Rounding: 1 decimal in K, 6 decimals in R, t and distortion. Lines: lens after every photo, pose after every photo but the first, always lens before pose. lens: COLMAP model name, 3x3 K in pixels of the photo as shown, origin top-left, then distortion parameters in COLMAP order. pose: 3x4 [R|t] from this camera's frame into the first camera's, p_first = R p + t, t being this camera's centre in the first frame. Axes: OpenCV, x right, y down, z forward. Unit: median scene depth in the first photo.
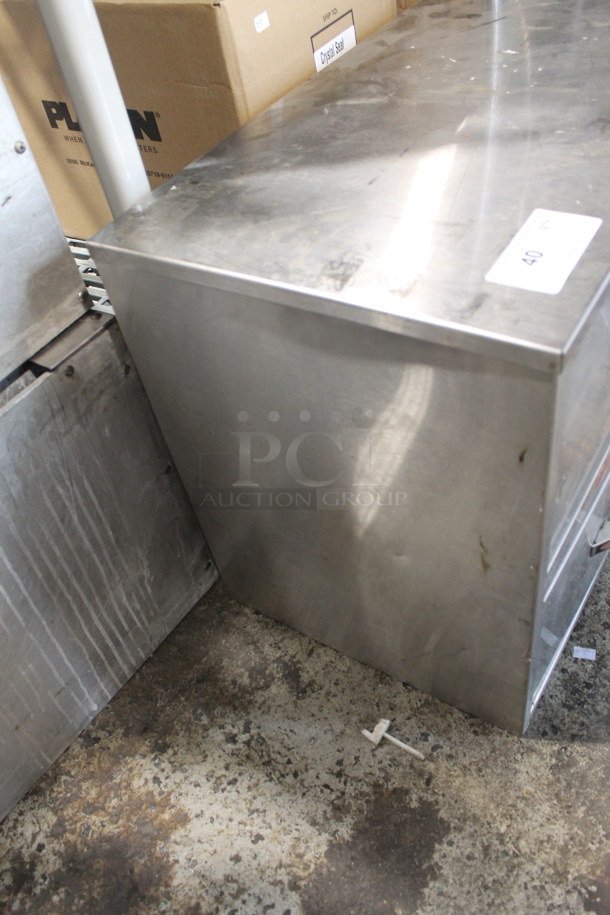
lens RADIAL K [[773.6, 0, 305.0], [0, 773.6, 457.5], [0, 0, 1]] dist [-0.151509, 0.128805]
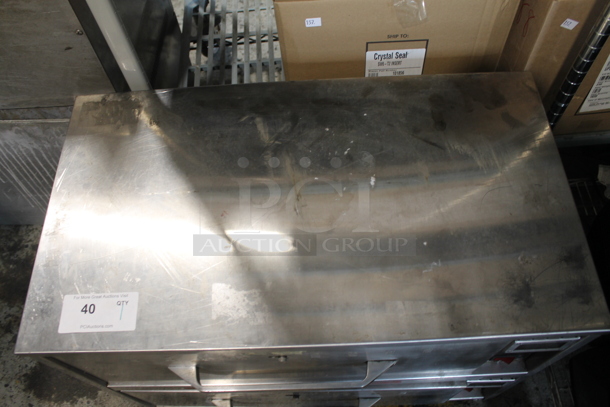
lens RADIAL K [[515.7, 0, 305.0], [0, 515.7, 203.5], [0, 0, 1]] dist [-0.151509, 0.128805]
pose [[0.570799, 0.774176, -0.273570, 0.475930], [-0.622607, 0.625302, 0.470486, -0.856866], [0.535303, -0.098226, 0.838929, 0.188076]]
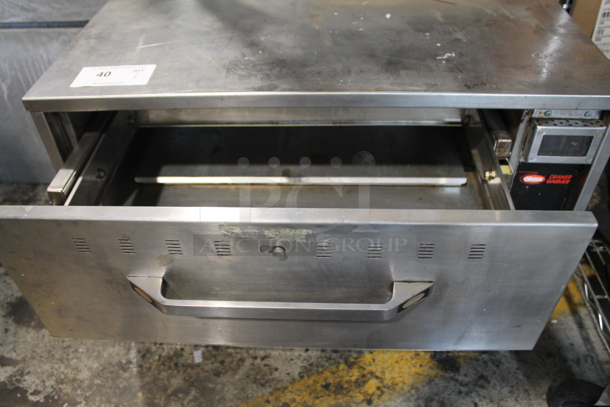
lens RADIAL K [[512.4, 0, 305.0], [0, 512.4, 201.4], [0, 0, 1]] dist [-0.153537, 0.129288]
pose [[0.507996, 0.683837, -0.523743, 0.907018], [-0.654896, 0.701596, 0.280848, -0.459819], [0.559510, 0.200328, 0.804250, 0.234260]]
